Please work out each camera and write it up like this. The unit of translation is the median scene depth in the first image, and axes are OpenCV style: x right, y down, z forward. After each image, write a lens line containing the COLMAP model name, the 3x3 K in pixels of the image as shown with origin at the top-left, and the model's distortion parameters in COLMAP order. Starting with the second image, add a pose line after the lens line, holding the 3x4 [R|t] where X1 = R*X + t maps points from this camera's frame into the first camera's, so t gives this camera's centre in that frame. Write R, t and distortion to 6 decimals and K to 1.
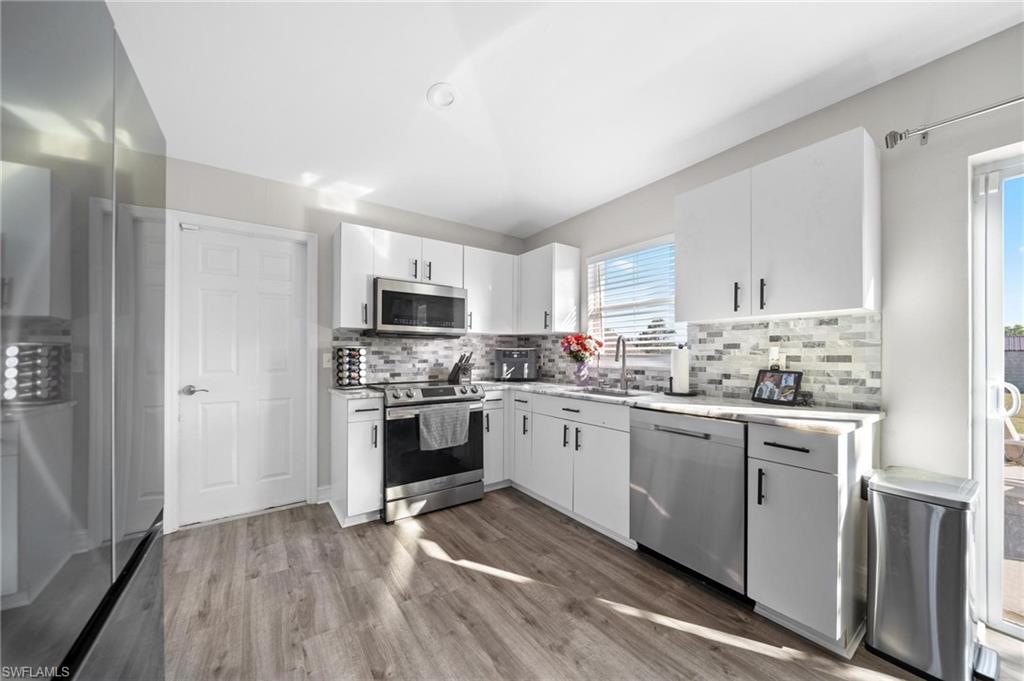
lens RADIAL K [[367.1, 0, 512.9], [0, 367.1, 357.4], [0, 0, 1]] dist [-0.001786, -0.001057]
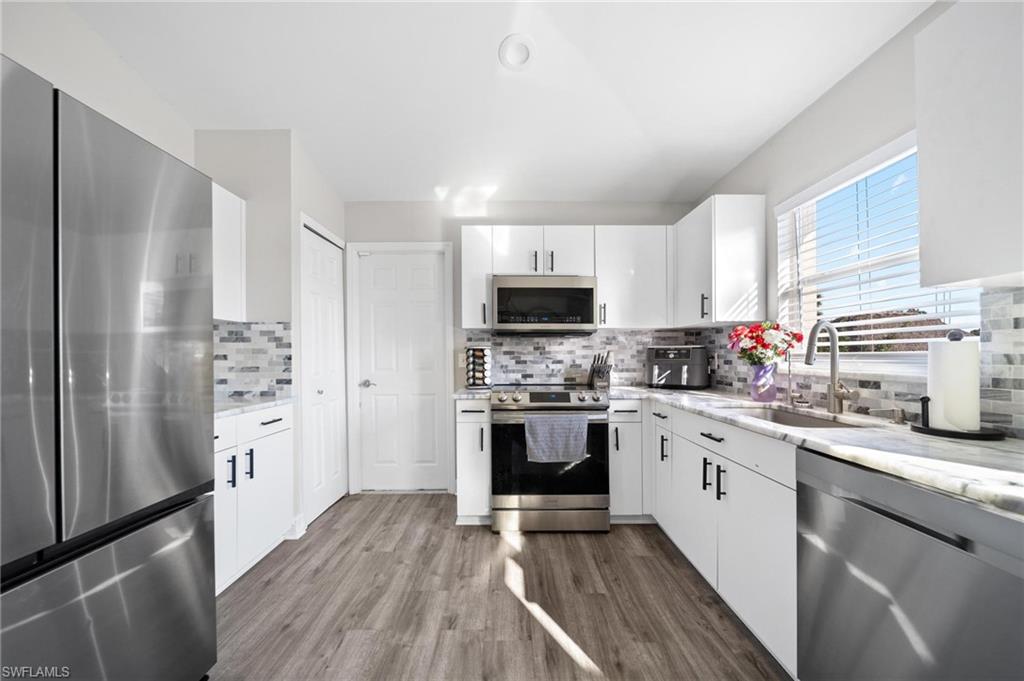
lens RADIAL K [[367.1, 0, 509.1], [0, 367.1, 357.0], [0, 0, 1]] dist [-0.001786, -0.001057]
pose [[0.821029, 0.000112, -0.570887, 0.234777], [-0.000902, 0.999999, -0.001101, -0.000673], [0.570886, 0.001419, 0.821028, 0.240725]]
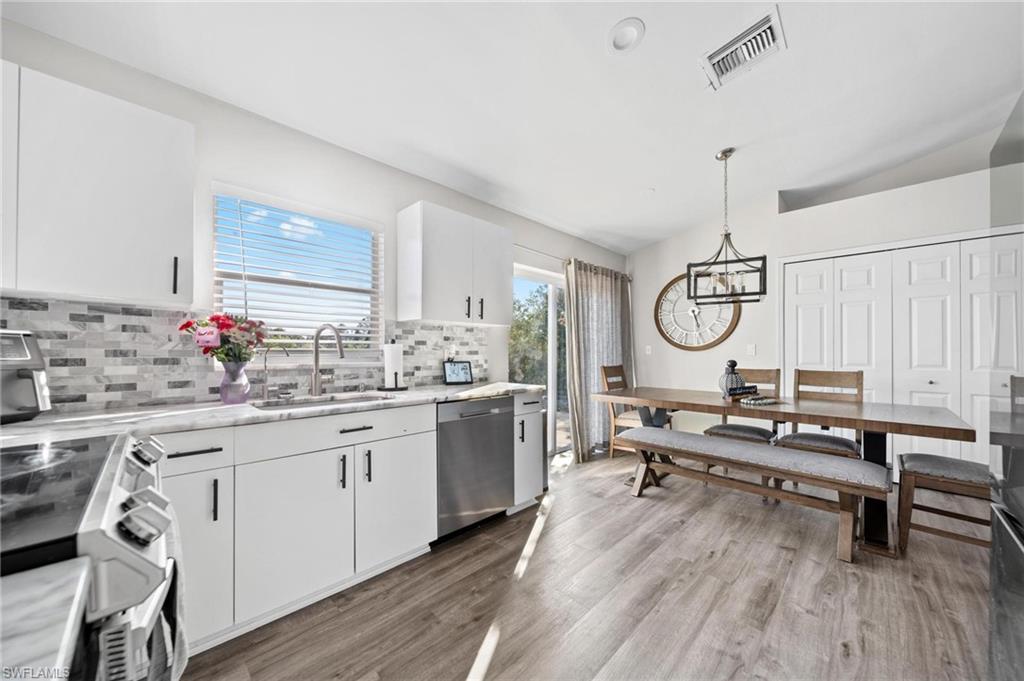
lens RADIAL K [[367.1, 0, 509.4], [0, 367.1, 351.1], [0, 0, 1]] dist [-0.001786, -0.001057]
pose [[-0.179058, -0.001026, 0.983838, -0.572599], [0.003849, 0.999991, 0.001743, -0.004256], [-0.983831, 0.004099, -0.179053, 0.837592]]
